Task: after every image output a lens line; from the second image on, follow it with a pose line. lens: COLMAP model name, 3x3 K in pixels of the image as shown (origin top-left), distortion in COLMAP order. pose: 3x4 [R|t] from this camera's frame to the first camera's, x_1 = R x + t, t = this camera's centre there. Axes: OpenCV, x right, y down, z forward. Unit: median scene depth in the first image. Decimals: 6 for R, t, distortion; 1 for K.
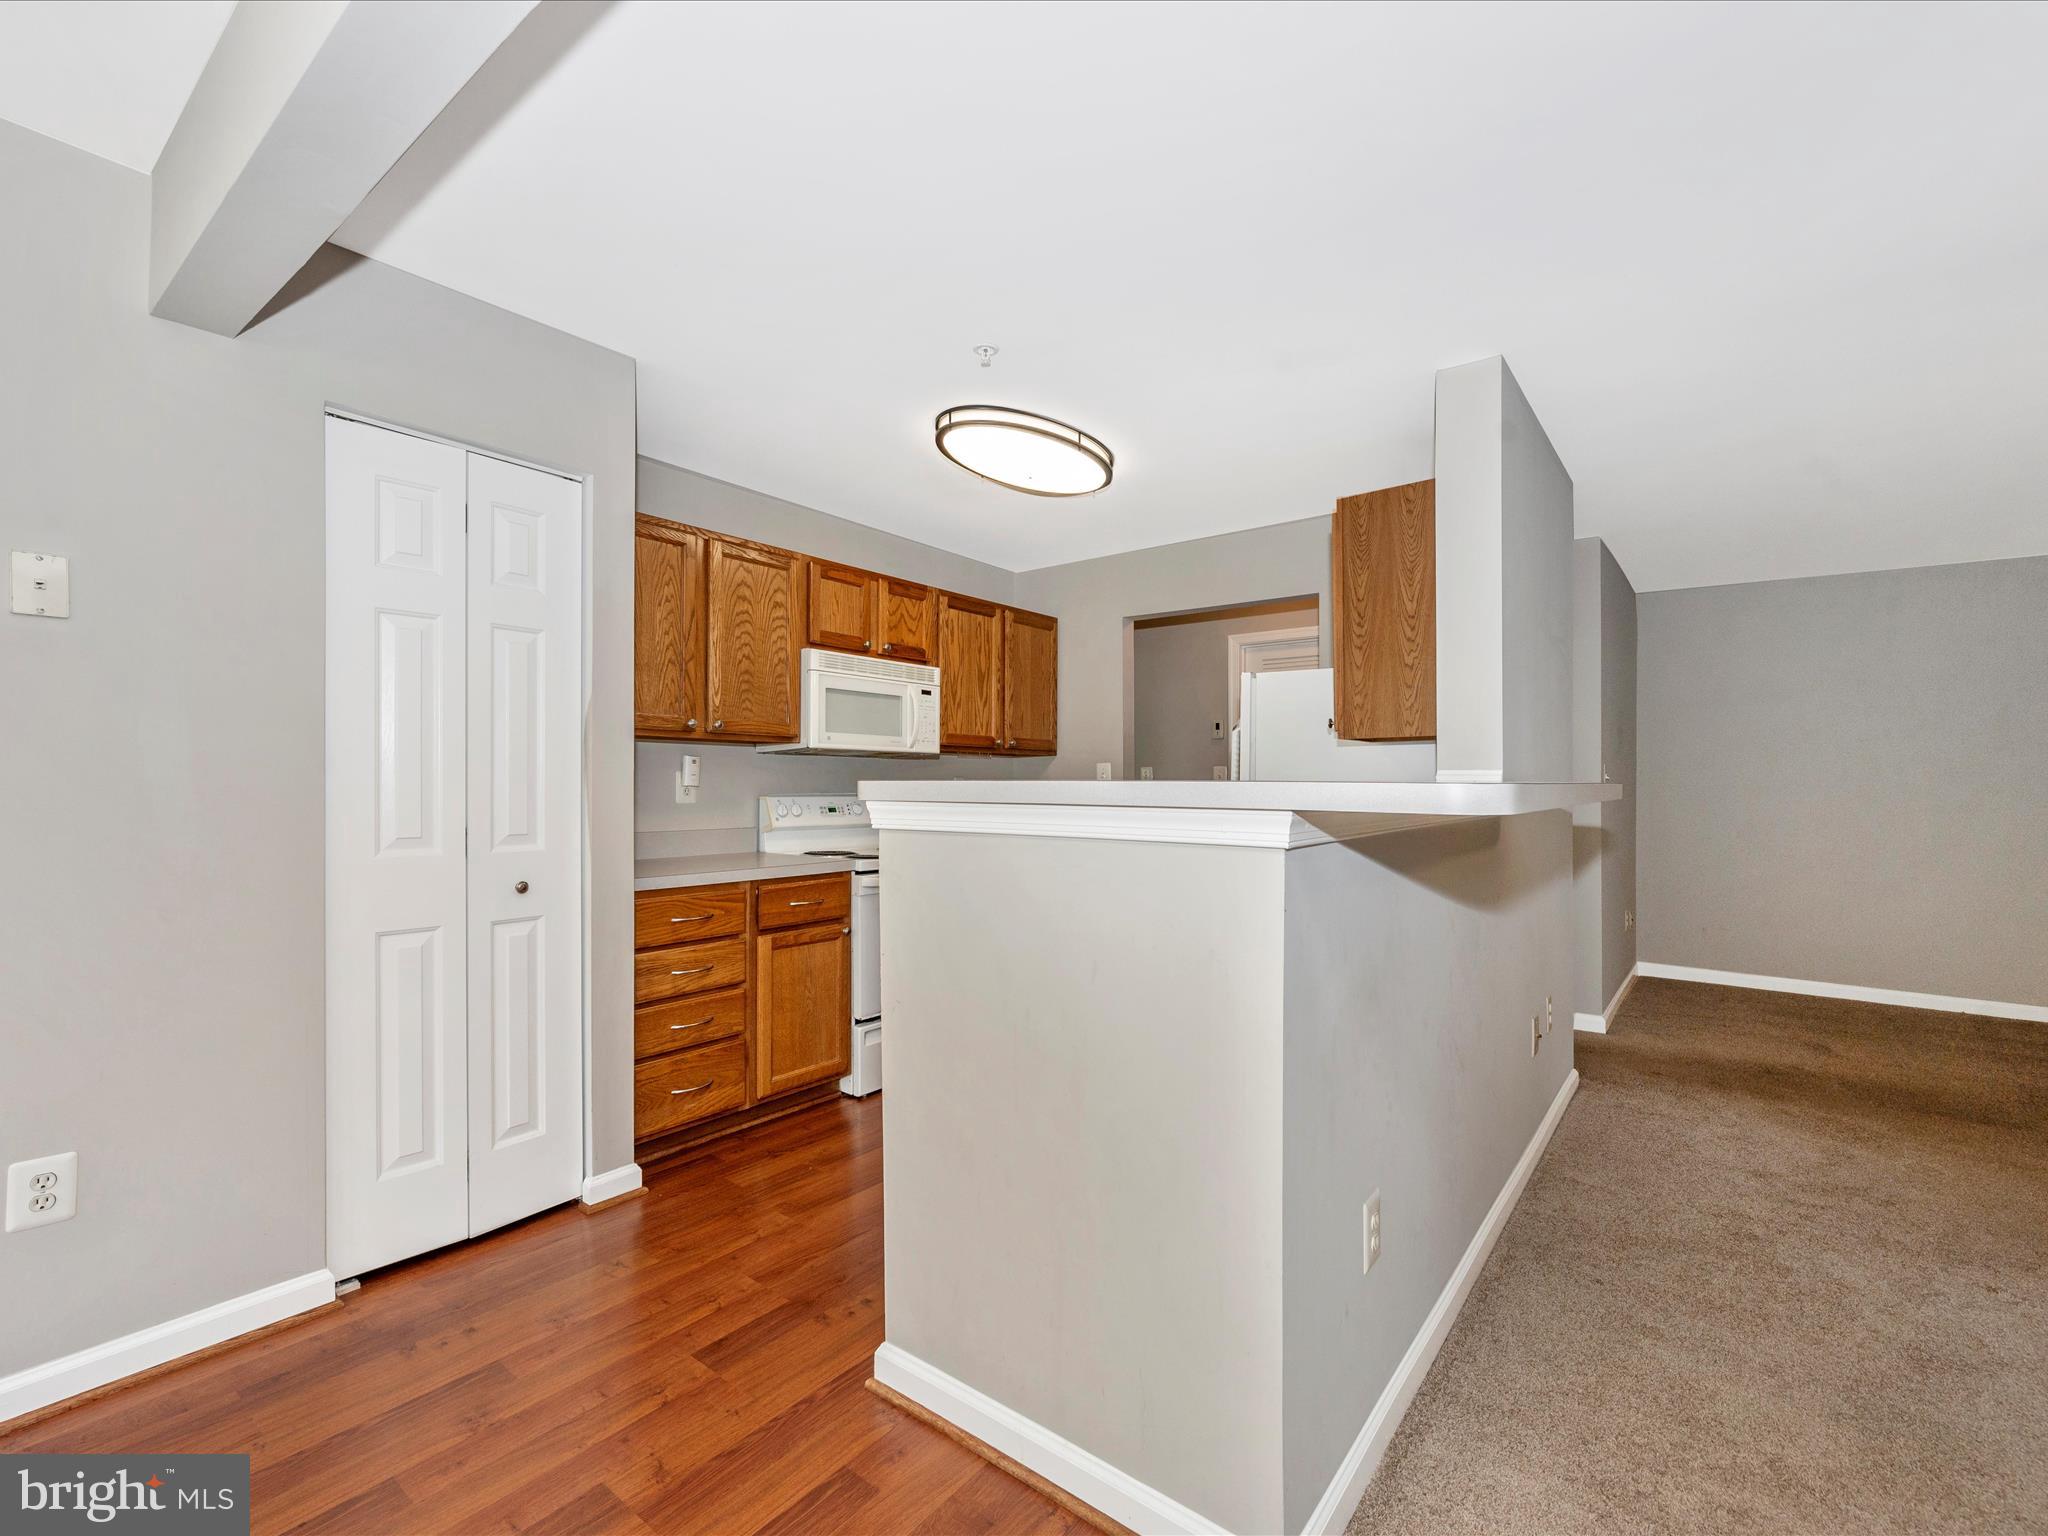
lens RADIAL K [[923.6, 0, 977.7], [0, 923.6, 785.9], [0, 0, 1]] dist [0.001888, -0.000625]
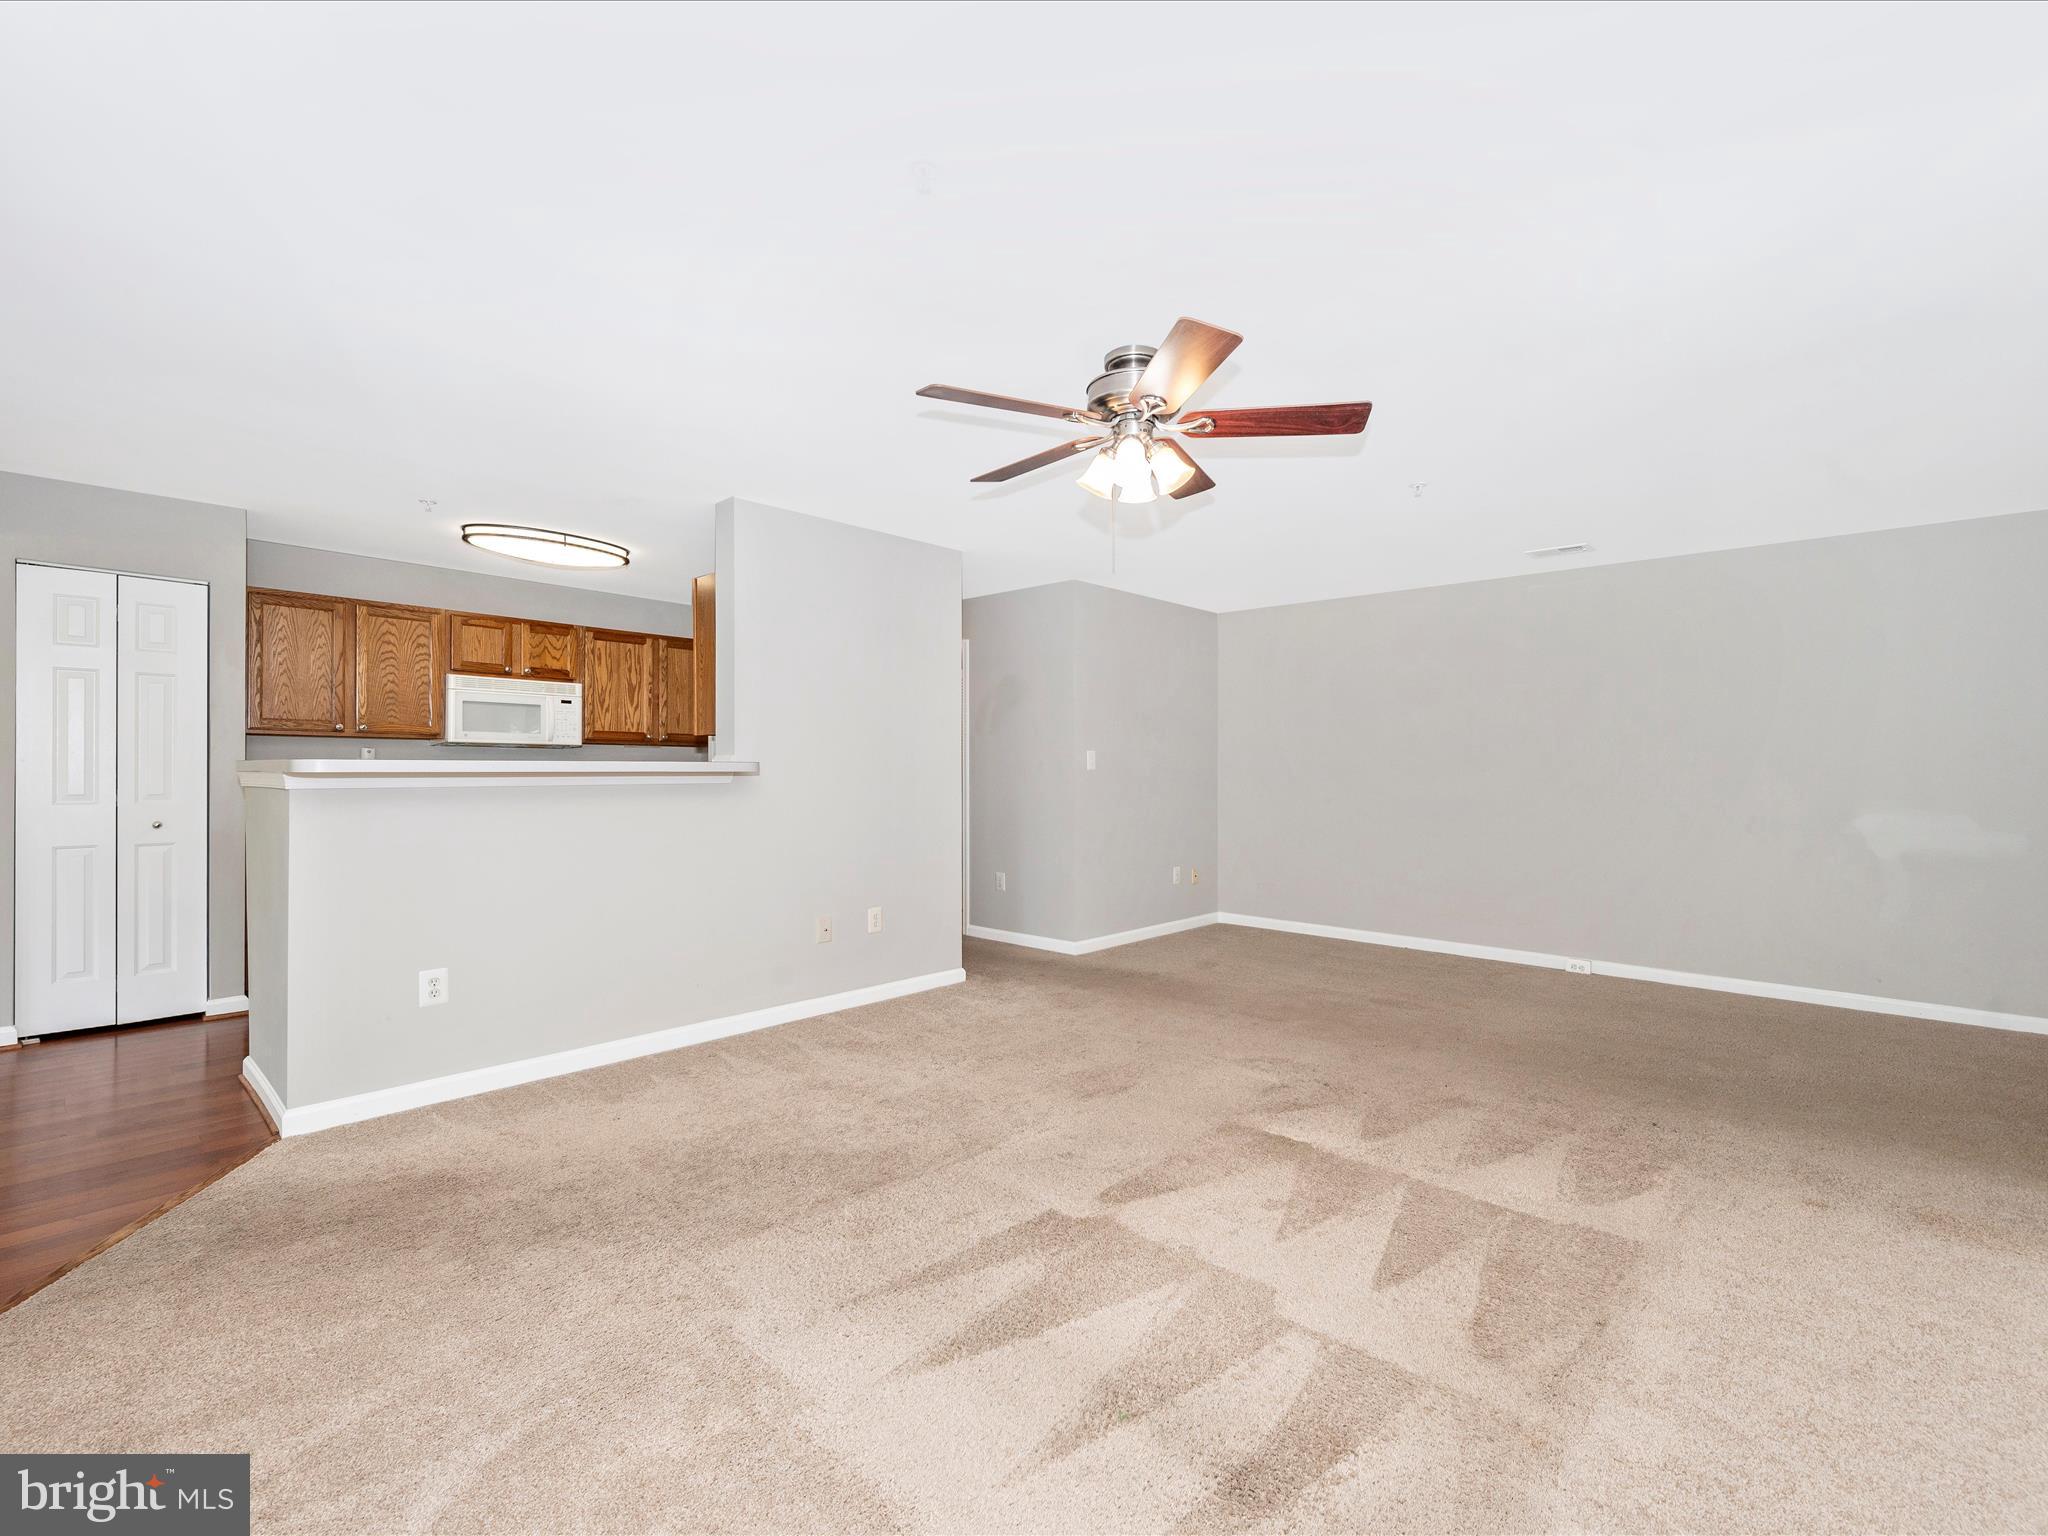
lens RADIAL K [[923.6, 0, 980.3], [0, 923.6, 764.3], [0, 0, 1]] dist [0.001888, -0.000625]
pose [[0.996926, -0.005700, -0.078145, 0.759953], [0.004516, 0.999872, -0.015321, 0.020346], [0.078223, 0.014921, 0.996824, -0.387169]]
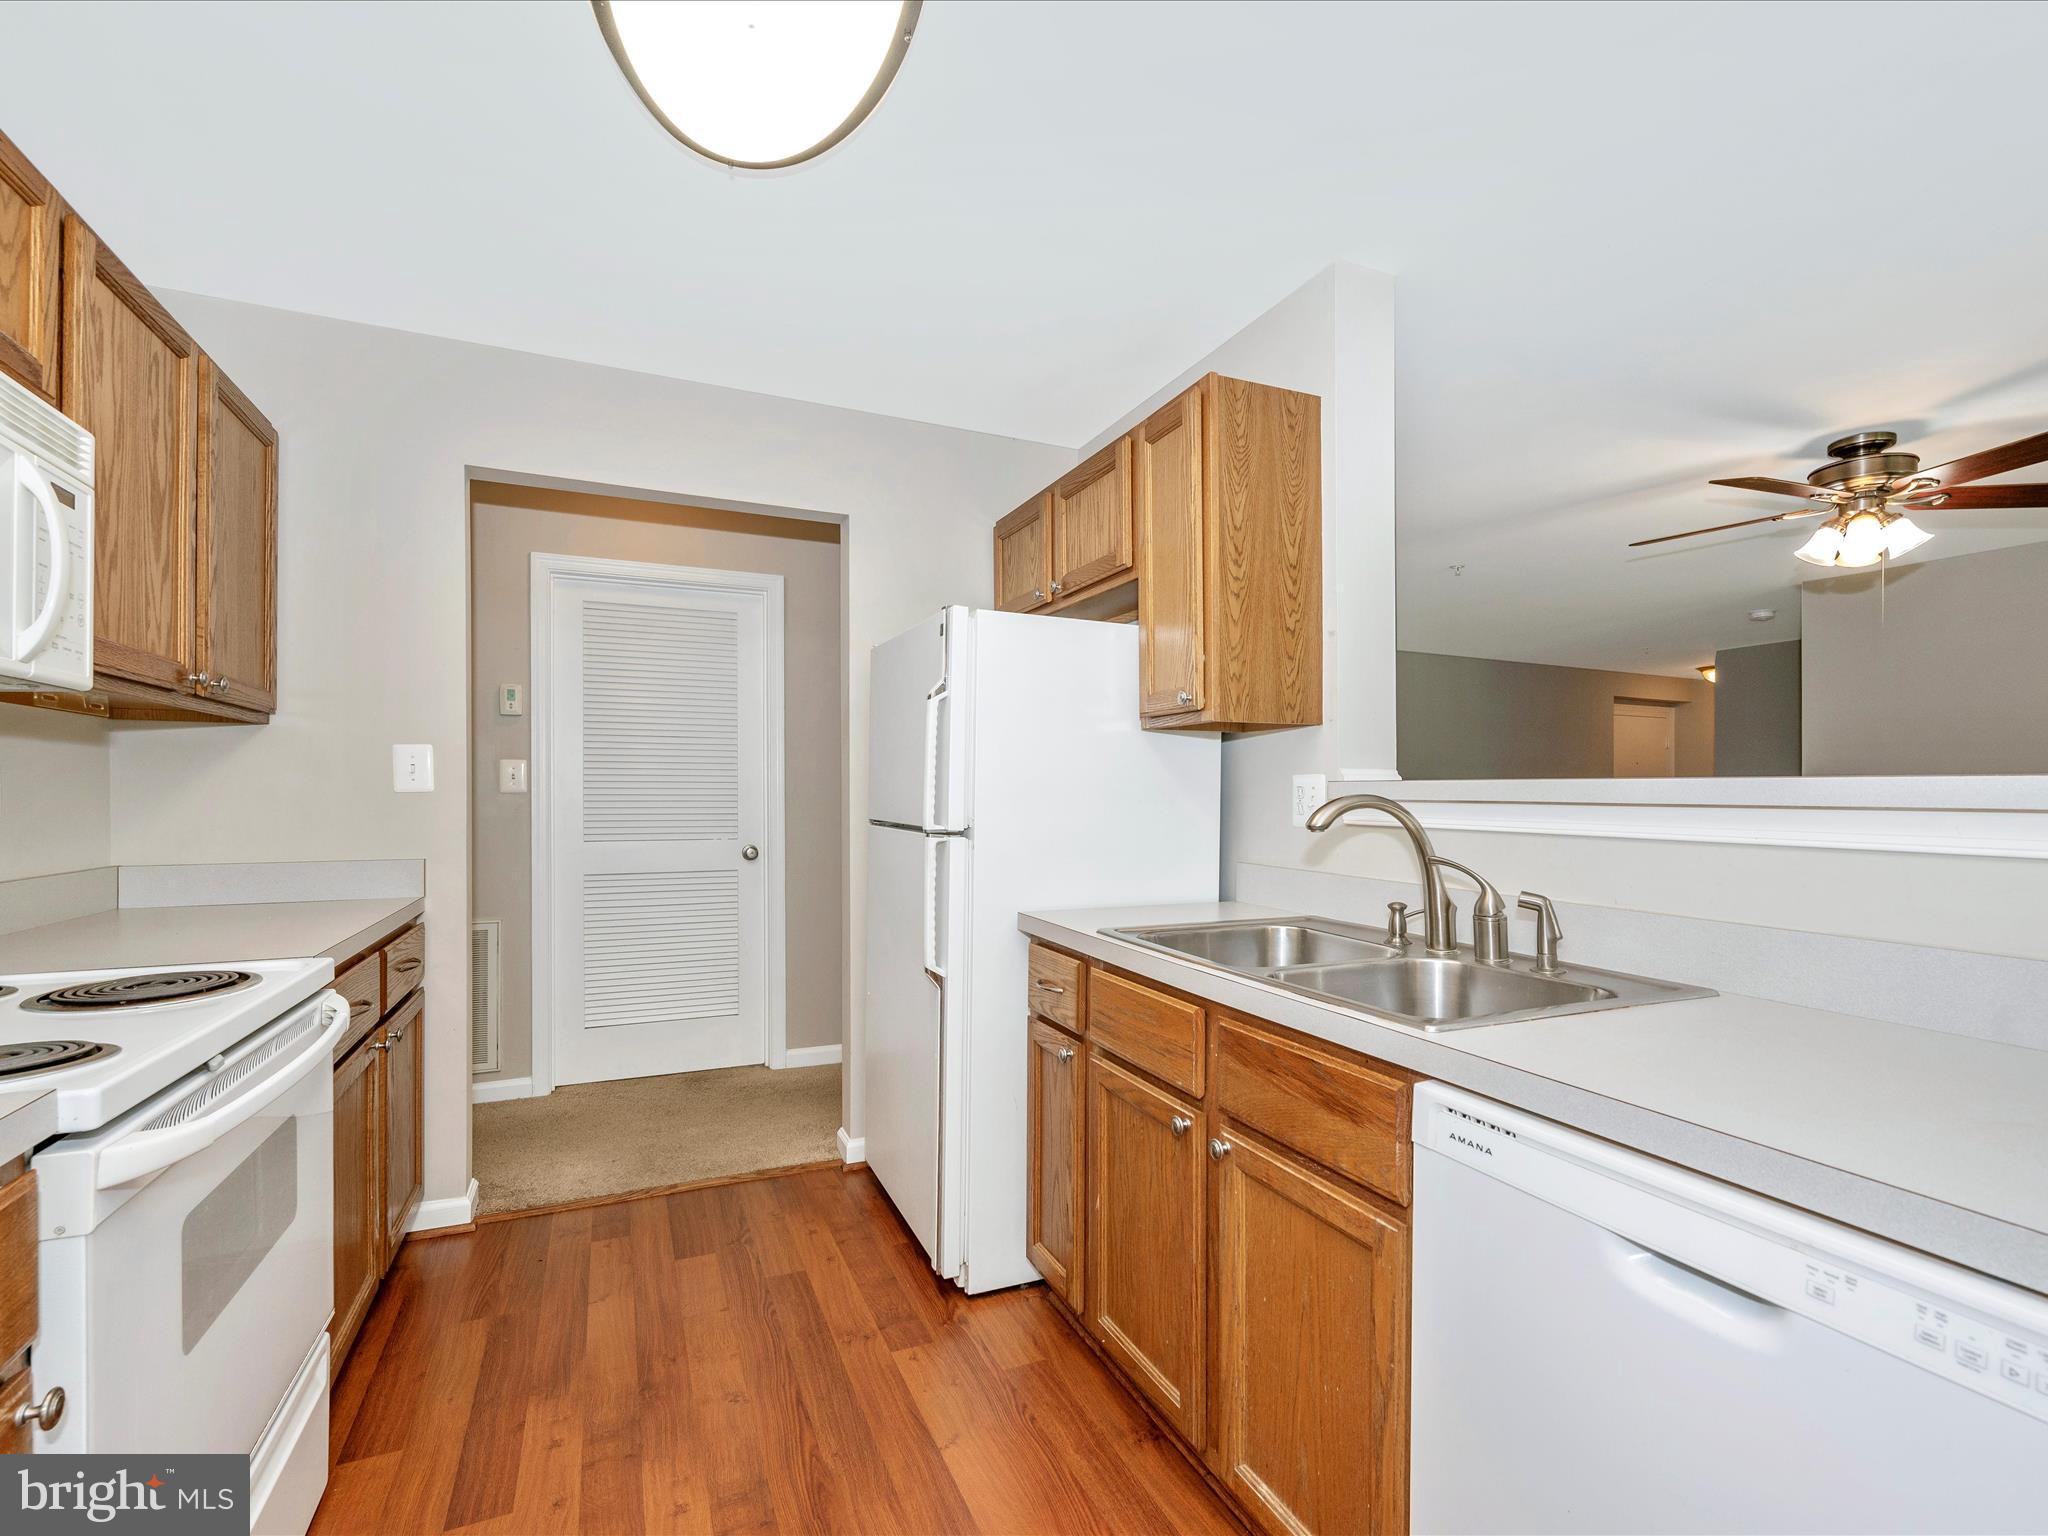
lens RADIAL K [[923.6, 0, 1042.1], [0, 923.6, 799.1], [0, 0, 1]] dist [0.001888, -0.000625]
pose [[0.426332, -0.004593, 0.904555, -0.226453], [-0.000584, 0.999986, 0.005353, 0.002566], [-0.904566, -0.002810, 0.426323, 0.640817]]
